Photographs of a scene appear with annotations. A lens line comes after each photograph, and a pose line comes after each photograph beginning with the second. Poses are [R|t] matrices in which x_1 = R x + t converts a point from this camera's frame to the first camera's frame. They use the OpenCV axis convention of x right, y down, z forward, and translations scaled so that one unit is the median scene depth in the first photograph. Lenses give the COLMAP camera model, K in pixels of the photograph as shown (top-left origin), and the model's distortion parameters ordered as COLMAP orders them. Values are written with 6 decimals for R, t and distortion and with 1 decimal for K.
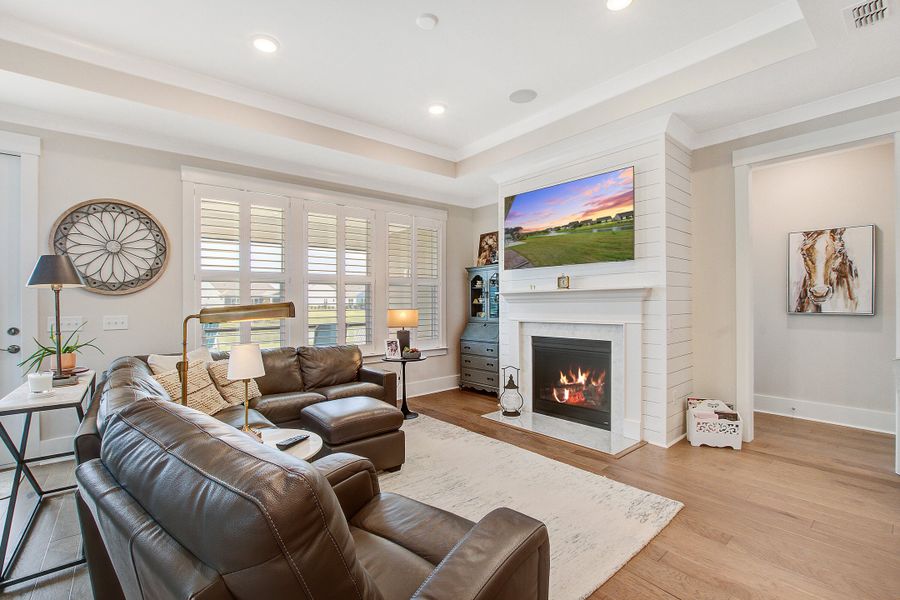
lens RADIAL K [[403.7, 0, 446.7], [0, 403.7, 302.9], [0, 0, 1]] dist [-0.033724, 0.005859]
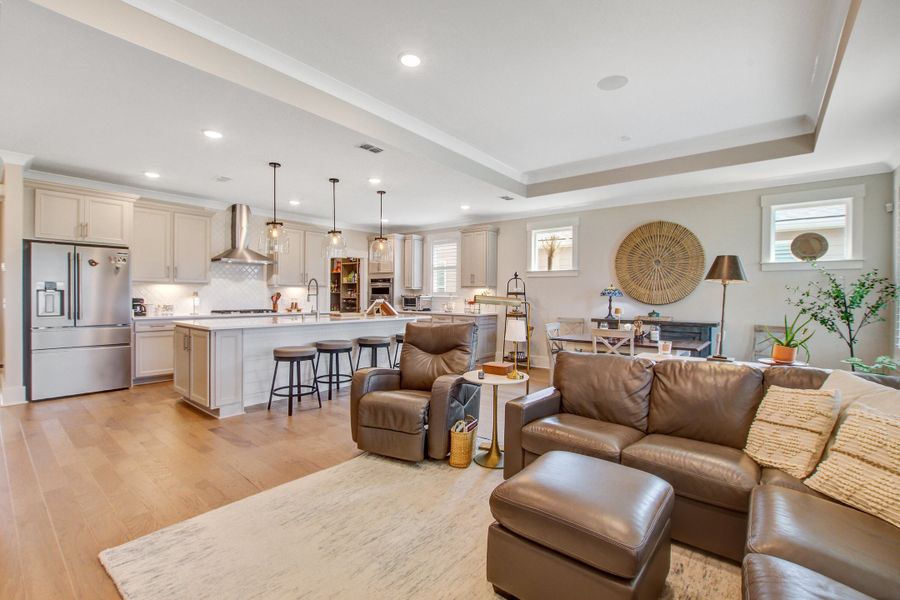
lens RADIAL K [[399.3, 0, 449.1], [0, 399.3, 295.3], [0, 0, 1]] dist [-0.037184, 0.007692]
pose [[-0.980052, 0.001472, -0.198736, 0.042731], [0.001419, 0.999999, 0.000407, 0.000273], [0.198736, 0.000117, -0.980053, 1.143456]]
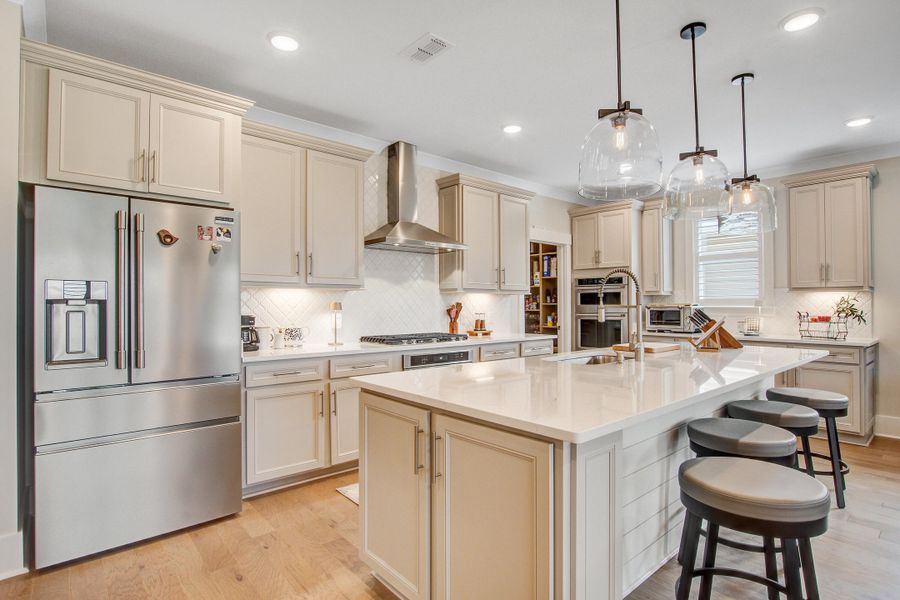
lens RADIAL K [[457.6, 0, 450.0], [0, 457.6, 300.0], [0, 0, 1]] dist [-0.017253, 0.000464]
pose [[-0.999495, 0.007971, -0.030776, 0.520775], [0.008317, 0.999904, -0.011113, -0.006817], [0.030684, -0.011363, -0.999465, 0.368786]]
